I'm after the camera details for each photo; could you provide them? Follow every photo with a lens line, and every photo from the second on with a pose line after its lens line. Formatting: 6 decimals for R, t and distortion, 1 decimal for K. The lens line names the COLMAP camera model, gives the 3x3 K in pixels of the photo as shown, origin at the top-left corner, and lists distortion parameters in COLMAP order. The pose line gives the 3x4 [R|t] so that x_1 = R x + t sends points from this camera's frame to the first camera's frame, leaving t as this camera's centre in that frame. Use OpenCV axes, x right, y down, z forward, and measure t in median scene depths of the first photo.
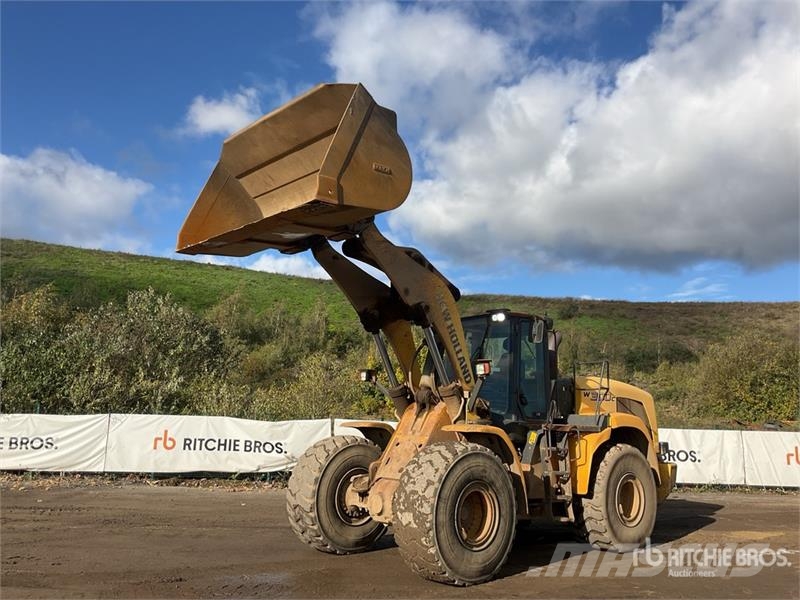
lens RADIAL K [[650.7, 0, 400.0], [0, 650.7, 300.0], [0, 0, 1]] dist [0.090530, -0.181506]
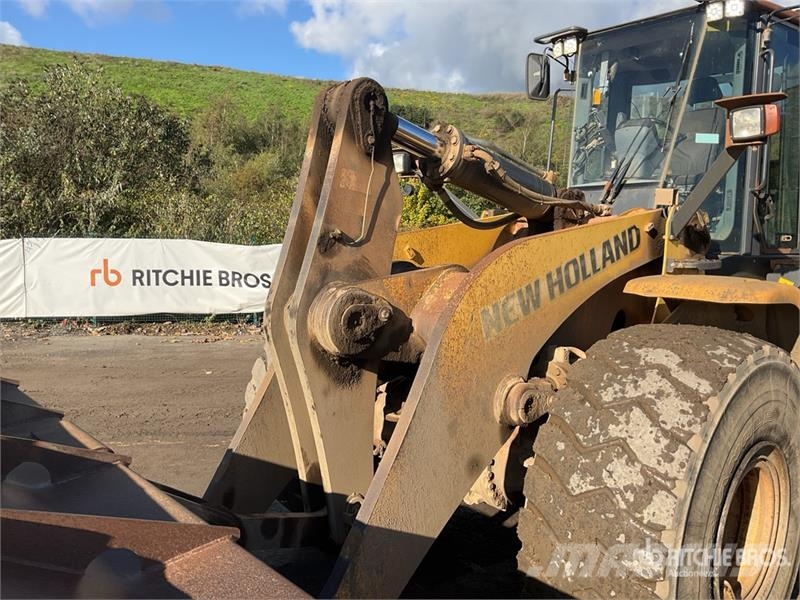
lens RADIAL K [[650.7, 0, 400.0], [0, 650.7, 300.0], [0, 0, 1]] dist [0.090530, -0.181506]
pose [[0.999754, -0.019153, -0.011199, -0.049709], [0.021544, 0.958657, 0.283746, 0.075718], [0.005301, -0.283918, 0.958834, 0.514374]]
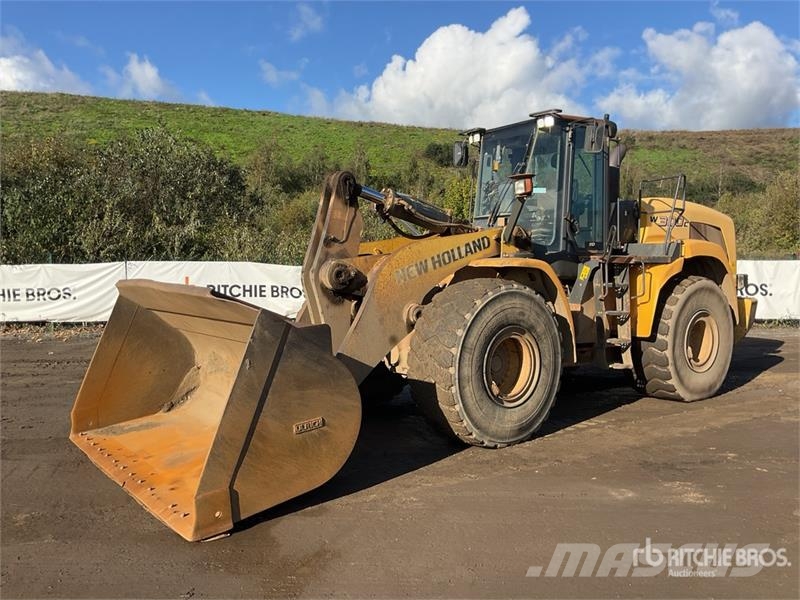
lens RADIAL K [[647.5, 0, 400.0], [0, 647.5, 300.0], [0, 0, 1]] dist [0.120645, -0.238969]
pose [[0.996949, -0.023450, -0.074447, 0.030517], [0.040154, 0.971995, 0.231544, 0.042258], [0.066932, -0.233827, 0.969972, 0.171340]]
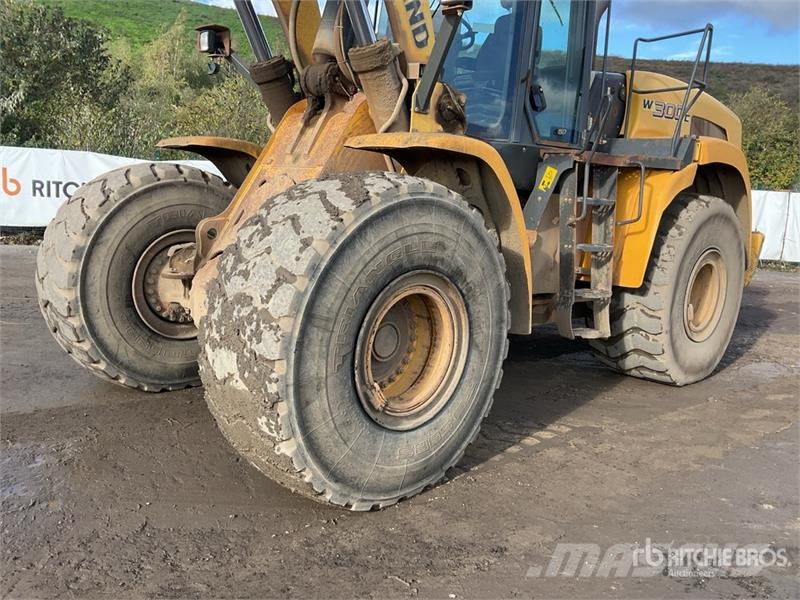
lens RADIAL K [[650.7, 0, 400.0], [0, 650.7, 300.0], [0, 0, 1]] dist [0.090530, -0.181506]
pose [[0.998832, 0.020233, 0.043872, 0.066179], [-0.034368, 0.935791, 0.350876, 0.116661], [-0.033955, -0.351974, 0.935394, 0.469110]]
